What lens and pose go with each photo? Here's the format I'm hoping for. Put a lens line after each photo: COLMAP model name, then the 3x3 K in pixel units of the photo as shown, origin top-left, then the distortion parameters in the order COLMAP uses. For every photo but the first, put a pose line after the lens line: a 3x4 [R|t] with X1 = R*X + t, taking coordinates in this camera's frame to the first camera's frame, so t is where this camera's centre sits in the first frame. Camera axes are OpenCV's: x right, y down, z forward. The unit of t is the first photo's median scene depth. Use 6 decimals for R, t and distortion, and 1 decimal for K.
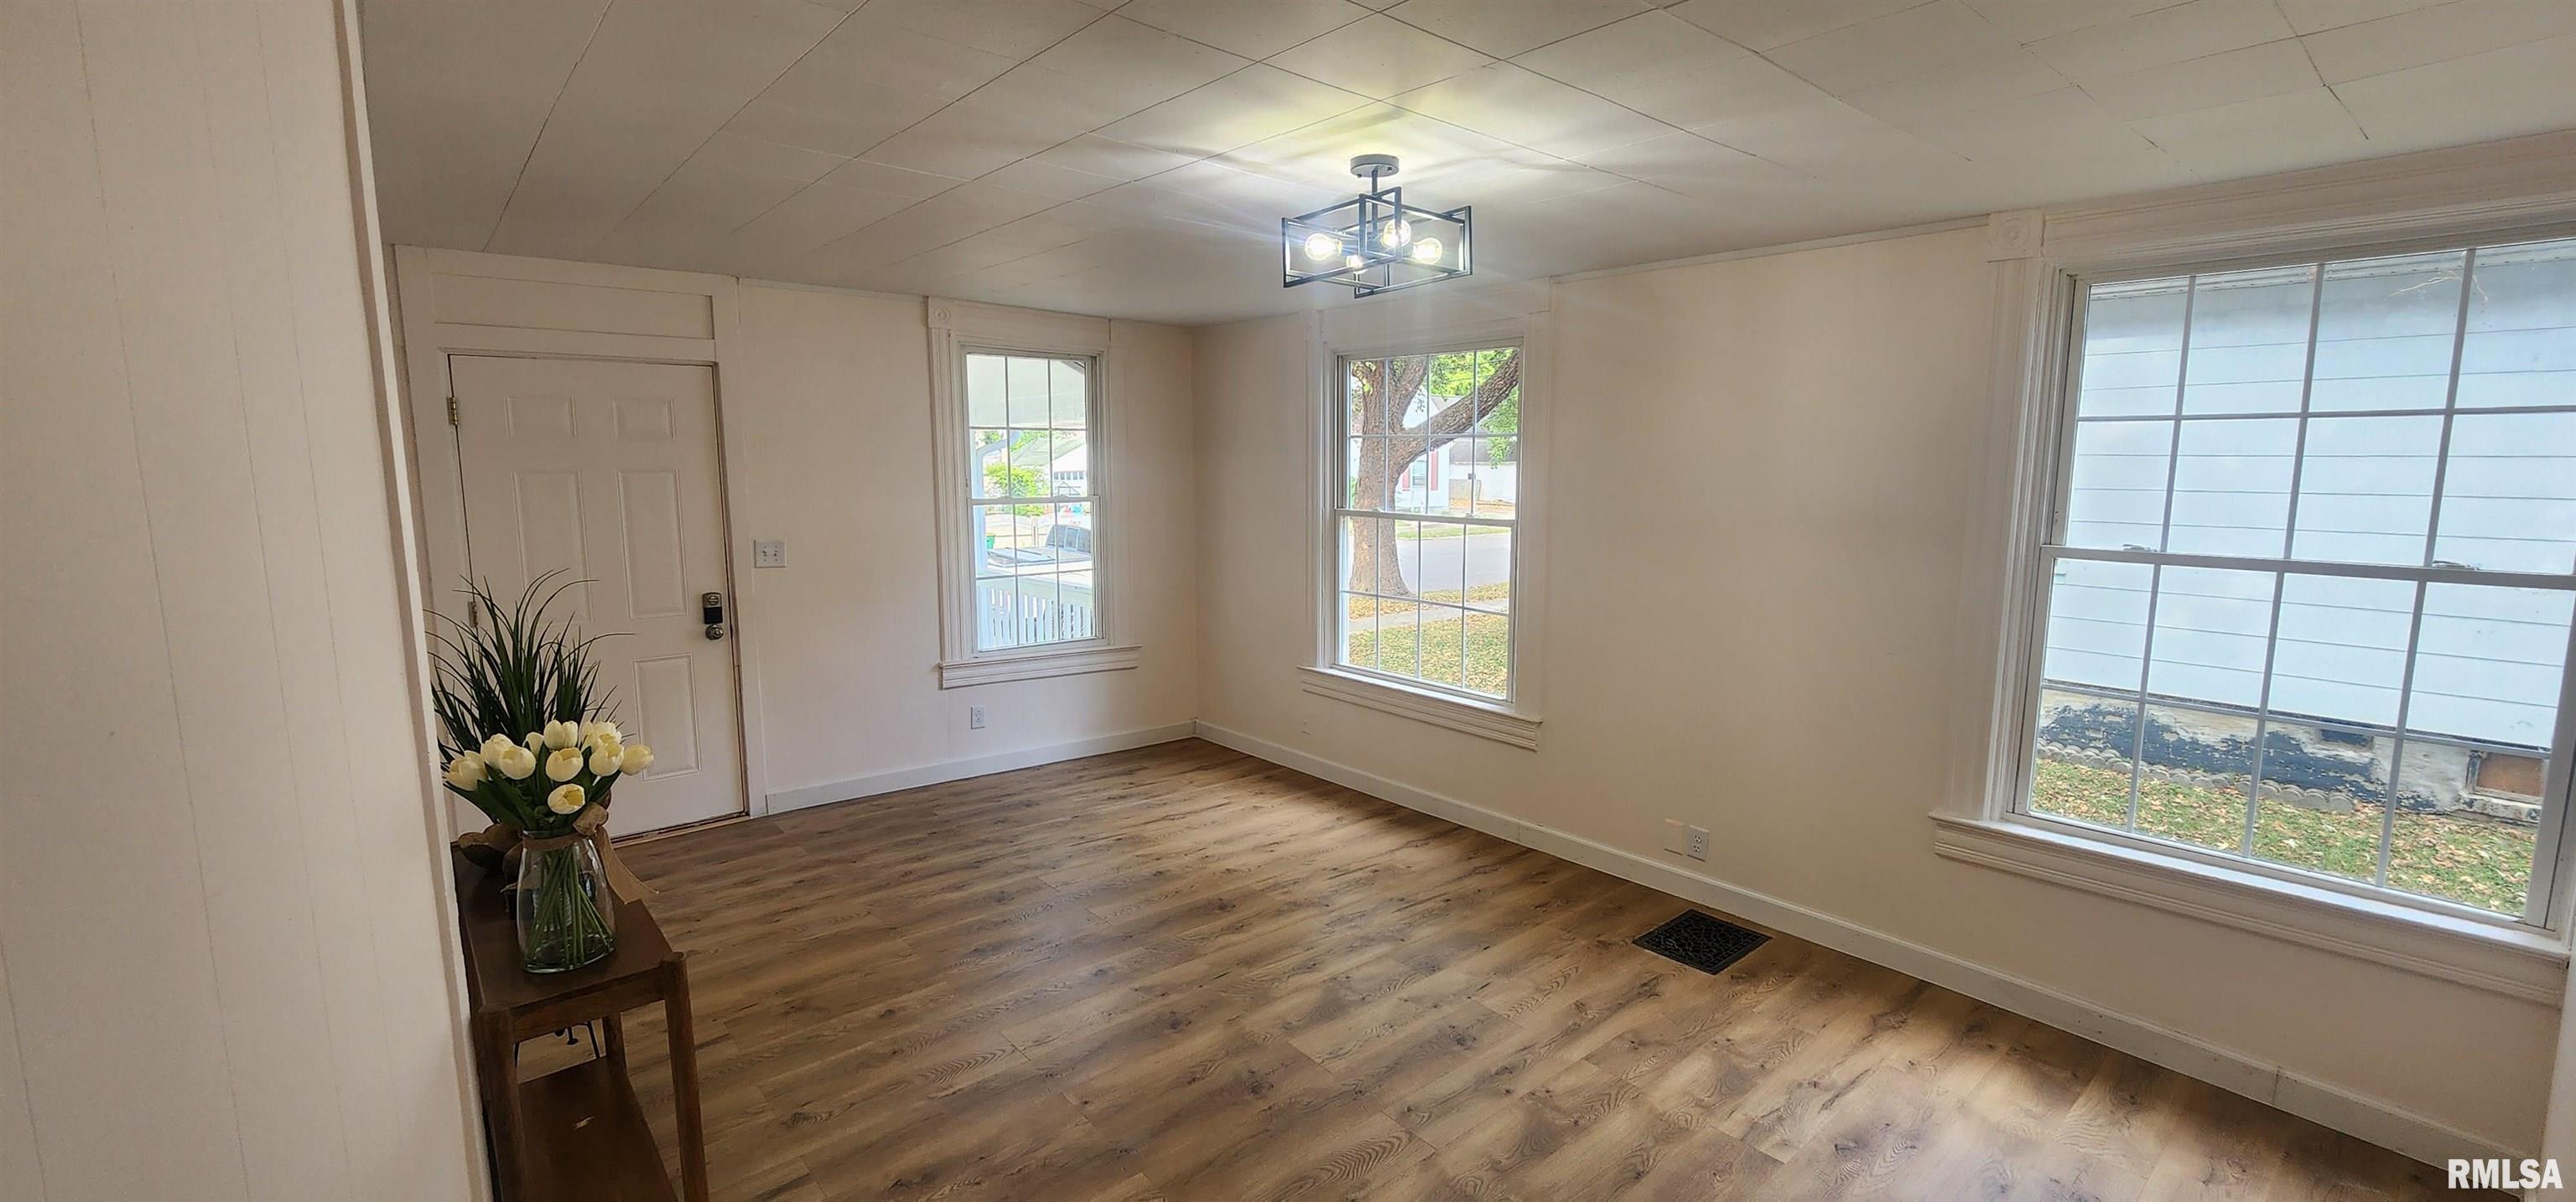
lens RADIAL K [[1069.8, 0, 1290.5], [0, 1069.8, 605.3], [0, 0, 1]] dist [-0.000565, -0.000617]
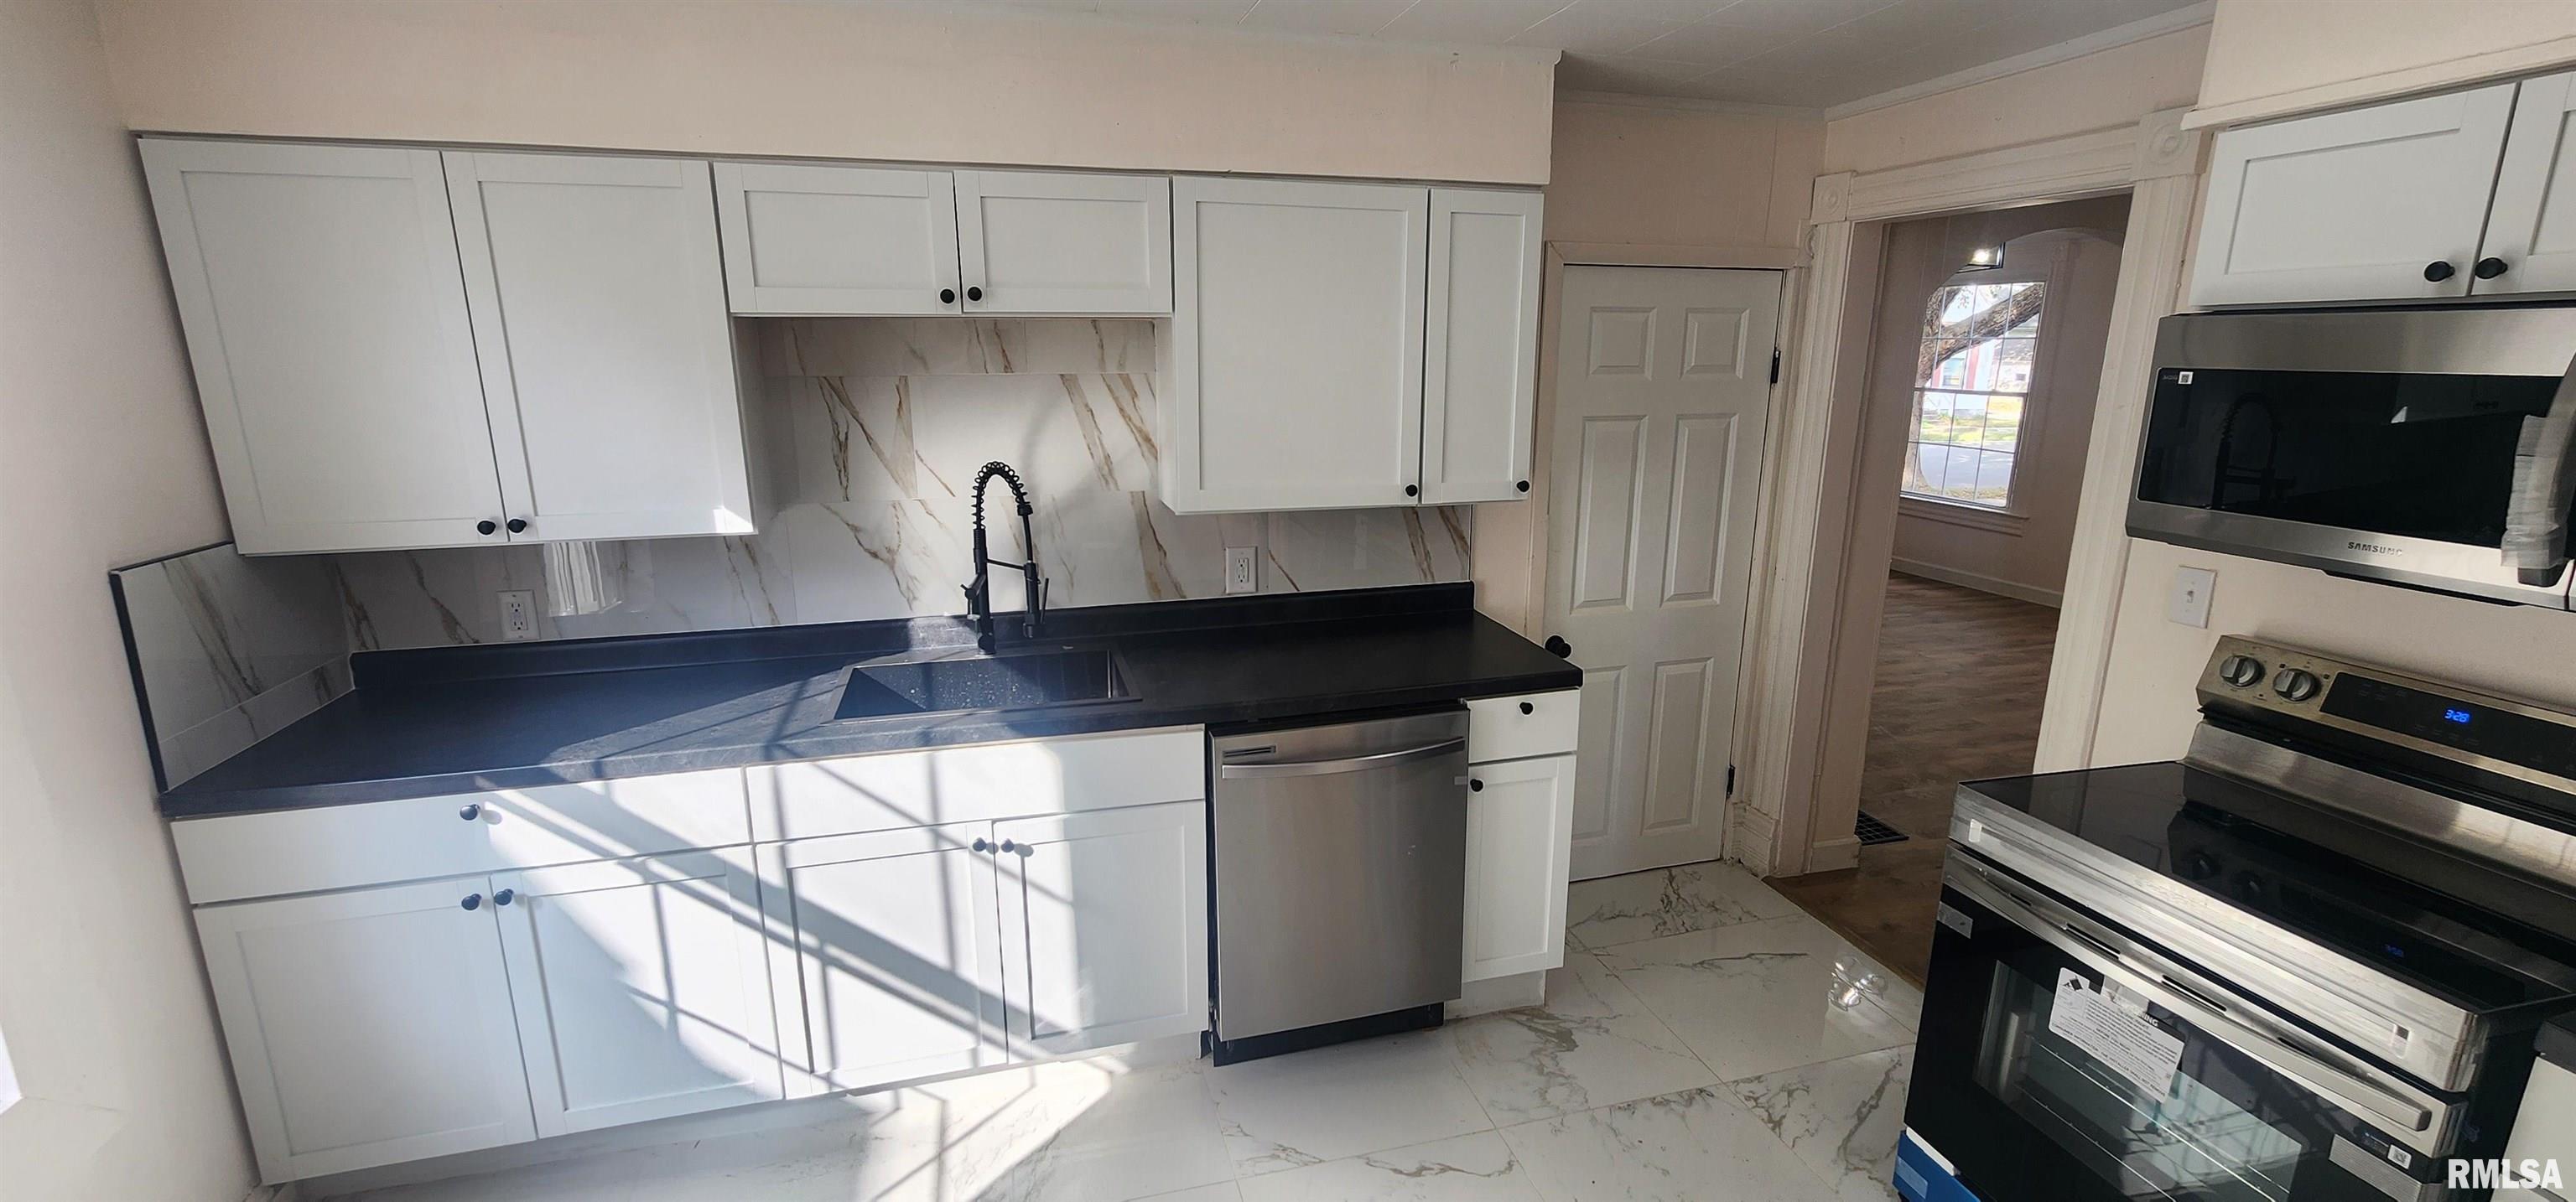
lens RADIAL K [[1069.8, 0, 1283.1], [0, 1069.8, 599.2], [0, 0, 1]] dist [-0.000565, -0.000617]
pose [[0.908673, 0.099874, -0.405388, -0.145743], [-0.063107, 0.992666, 0.103106, 0.158817], [0.412712, -0.068107, 0.908312, -1.126347]]
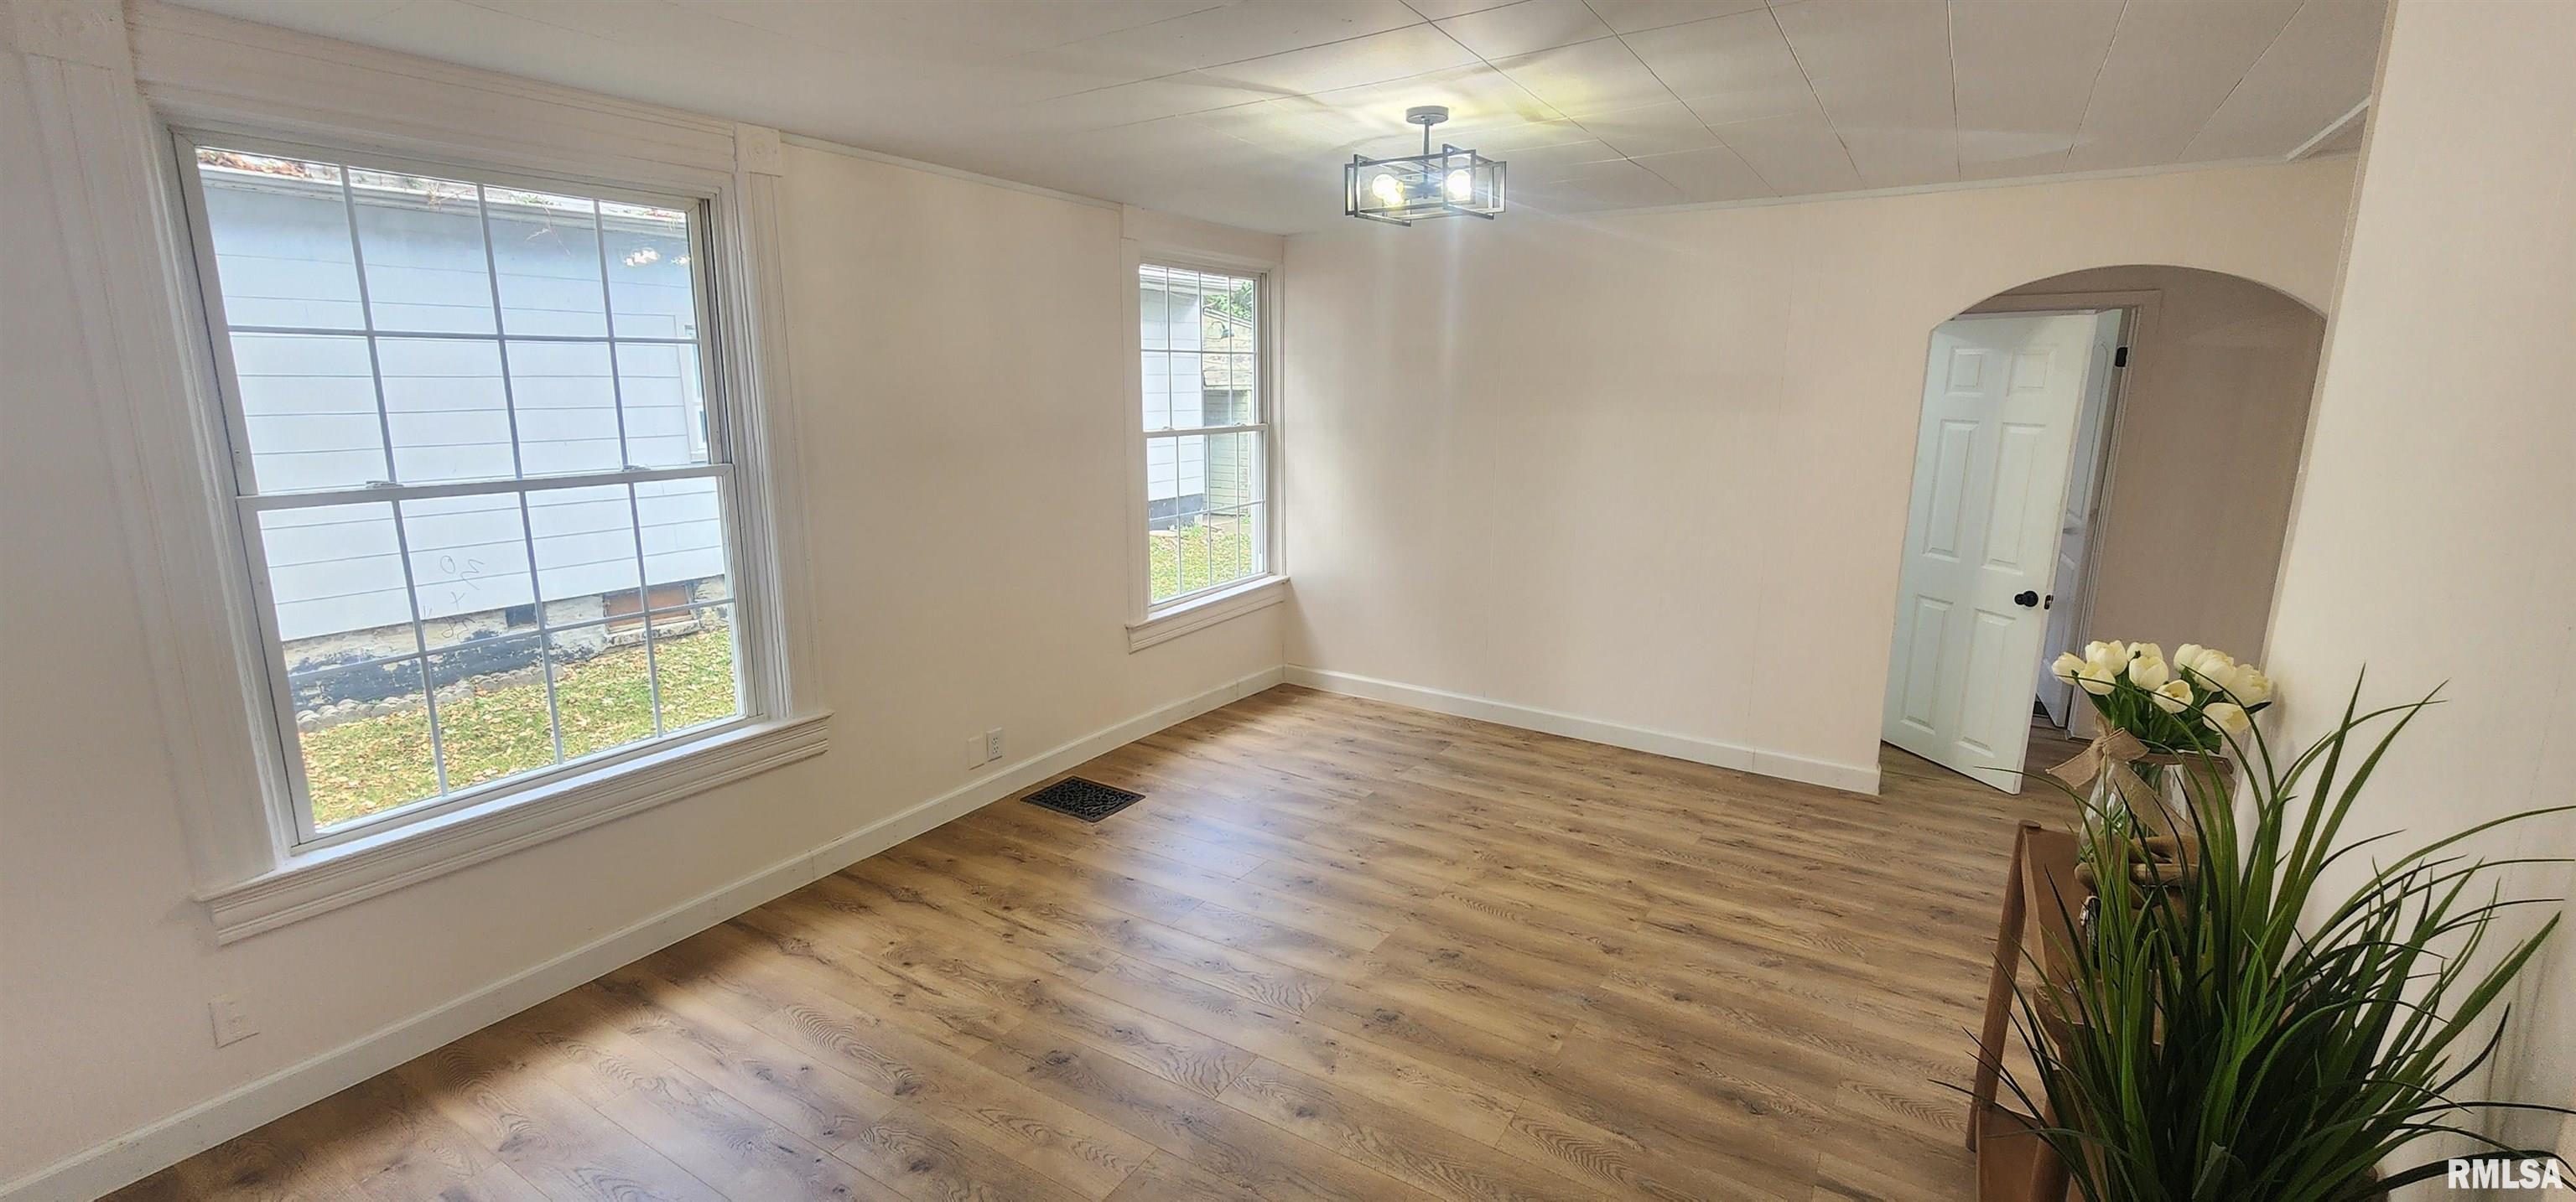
lens RADIAL K [[1069.8, 0, 1279.2], [0, 1069.8, 588.2], [0, 0, 1]] dist [-0.000565, -0.000617]
pose [[-0.291834, -0.186971, 0.938017, -0.701712], [0.135961, 0.962640, 0.234179, -0.142968], [-0.946756, 0.195875, -0.255510, 1.026973]]
